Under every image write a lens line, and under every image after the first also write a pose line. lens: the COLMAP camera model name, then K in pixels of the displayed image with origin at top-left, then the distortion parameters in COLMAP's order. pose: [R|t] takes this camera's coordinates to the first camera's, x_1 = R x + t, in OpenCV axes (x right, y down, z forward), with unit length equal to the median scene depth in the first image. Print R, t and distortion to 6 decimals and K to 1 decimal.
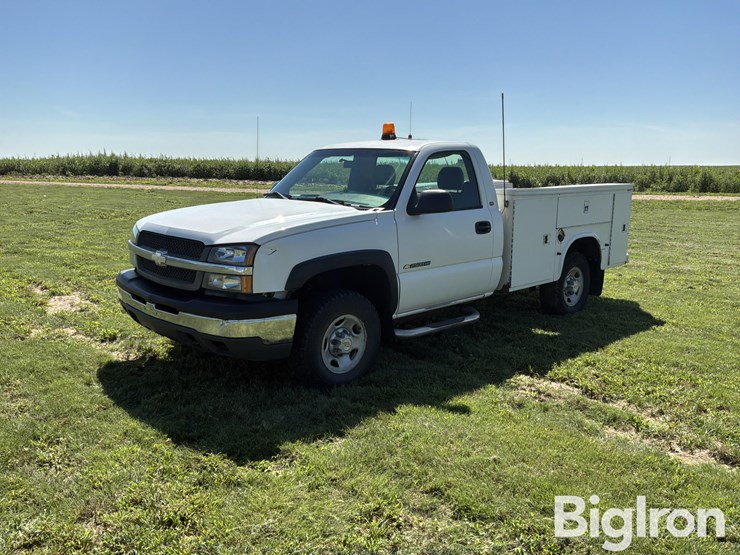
lens RADIAL K [[616.6, 0, 370.0], [0, 616.6, 277.5], [0, 0, 1]] dist [0.108073, -0.188953]
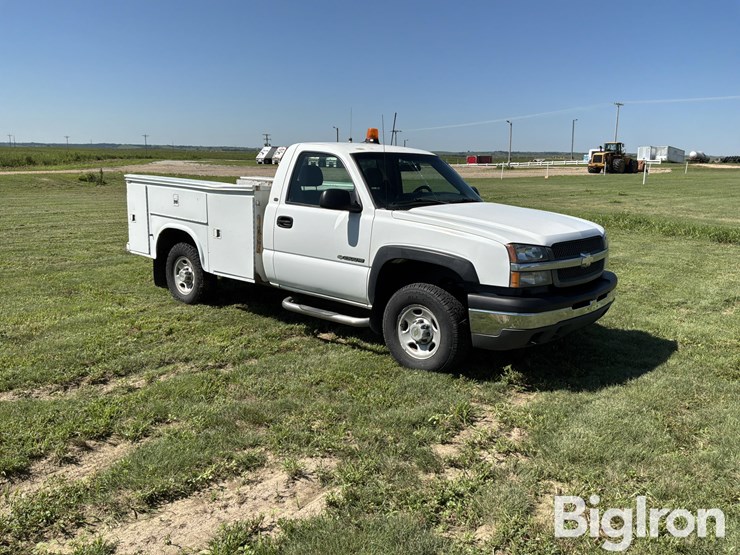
lens RADIAL K [[616.6, 0, 370.0], [0, 616.6, 277.5], [0, 0, 1]] dist [0.108073, -0.188953]
pose [[-0.072289, -0.196328, 0.977870, -1.072612], [0.153173, 0.966619, 0.205392, -0.221070], [-0.985552, 0.164631, -0.039804, 1.094352]]
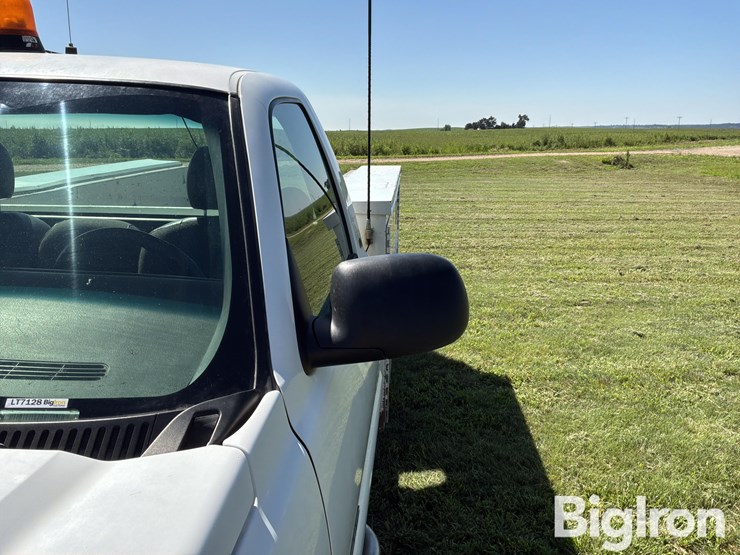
lens RADIAL K [[616.6, 0, 370.0], [0, 616.6, 277.5], [0, 0, 1]] dist [0.108073, -0.188953]
pose [[0.737505, -0.157998, 0.656600, -0.057715], [0.118789, 0.987439, 0.104182, -0.134482], [-0.664813, 0.001162, 0.747009, 0.680741]]
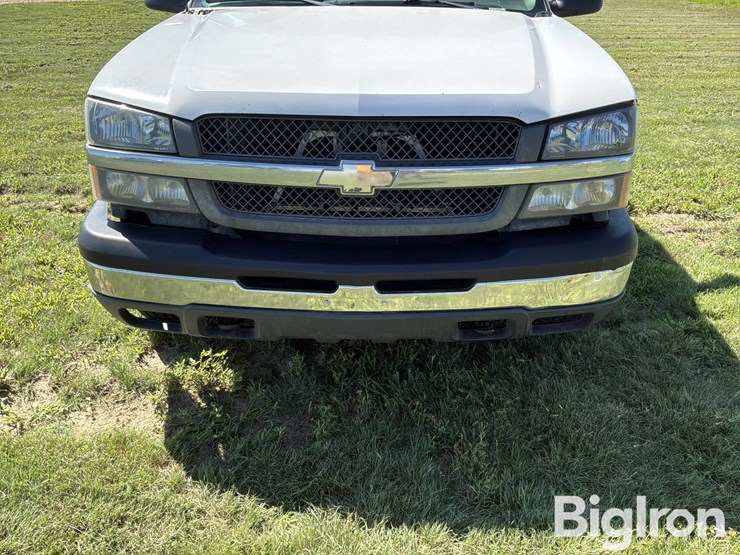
lens RADIAL K [[616.6, 0, 370.0], [0, 616.6, 277.5], [0, 0, 1]] dist [0.108073, -0.188953]
pose [[0.706525, -0.327057, 0.627580, -0.464314], [0.131776, 0.932093, 0.337398, -0.080772], [-0.695312, -0.155680, 0.701645, 0.532783]]
